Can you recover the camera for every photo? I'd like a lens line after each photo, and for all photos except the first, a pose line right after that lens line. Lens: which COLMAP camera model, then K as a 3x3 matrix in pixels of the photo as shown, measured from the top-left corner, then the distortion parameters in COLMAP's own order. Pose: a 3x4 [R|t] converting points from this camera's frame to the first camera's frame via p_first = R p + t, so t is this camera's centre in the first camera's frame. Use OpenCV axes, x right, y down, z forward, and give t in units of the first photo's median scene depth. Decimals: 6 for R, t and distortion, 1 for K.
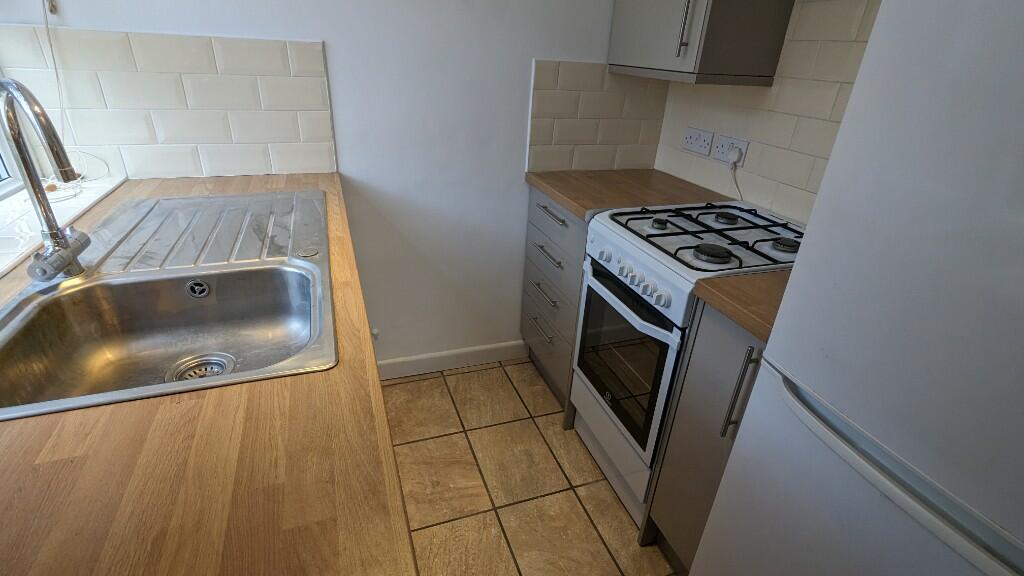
lens RADIAL K [[483.4, 0, 510.2], [0, 483.4, 287.2], [0, 0, 1]] dist [0.002223, -0.001641]
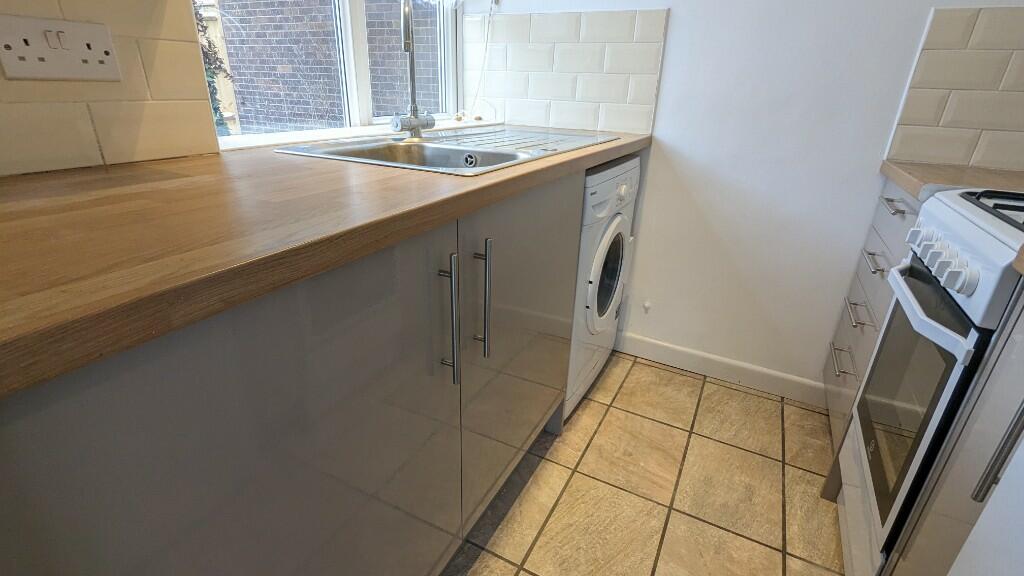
lens RADIAL K [[483.4, 0, 510.2], [0, 483.4, 287.2], [0, 0, 1]] dist [0.002223, -0.001641]
pose [[0.677497, 0.257013, -0.689160, 0.253440], [-0.327881, 0.944249, 0.029812, 0.149792], [0.658401, 0.205765, 0.723995, 0.108220]]
